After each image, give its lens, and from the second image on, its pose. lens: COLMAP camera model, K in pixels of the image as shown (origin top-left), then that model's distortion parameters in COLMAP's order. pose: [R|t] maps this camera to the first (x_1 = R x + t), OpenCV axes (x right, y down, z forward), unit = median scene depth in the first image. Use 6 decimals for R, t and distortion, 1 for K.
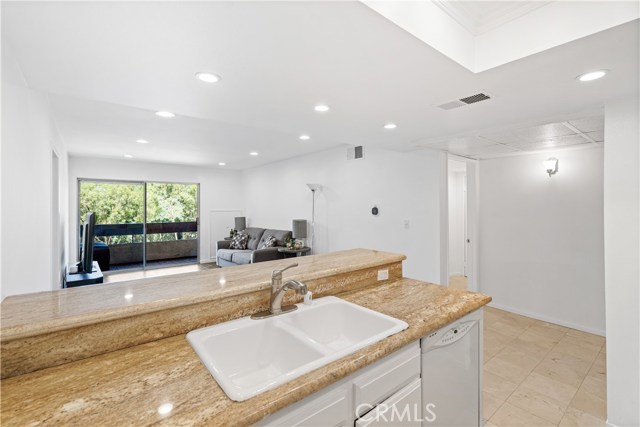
lens RADIAL K [[292.6, 0, 318.4], [0, 292.6, 210.1], [0, 0, 1]] dist [-0.000942, 0.000796]
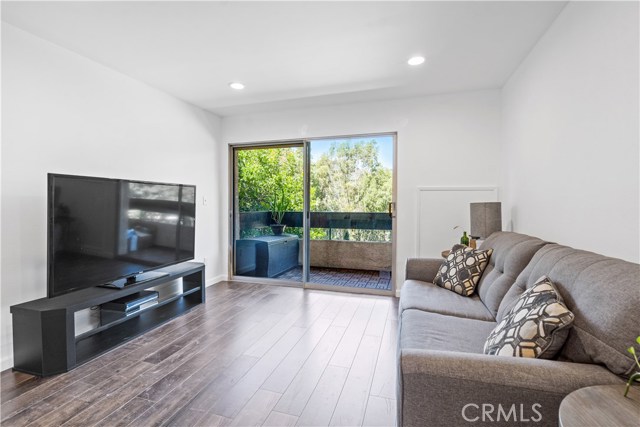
lens RADIAL K [[292.6, 0, 321.4], [0, 292.6, 211.1], [0, 0, 1]] dist [-0.000942, 0.000796]
pose [[0.549104, 0.023768, -0.835416, -0.061694], [-0.012088, 0.999717, 0.020498, 0.028607], [0.835667, -0.001157, 0.549236, 0.586757]]
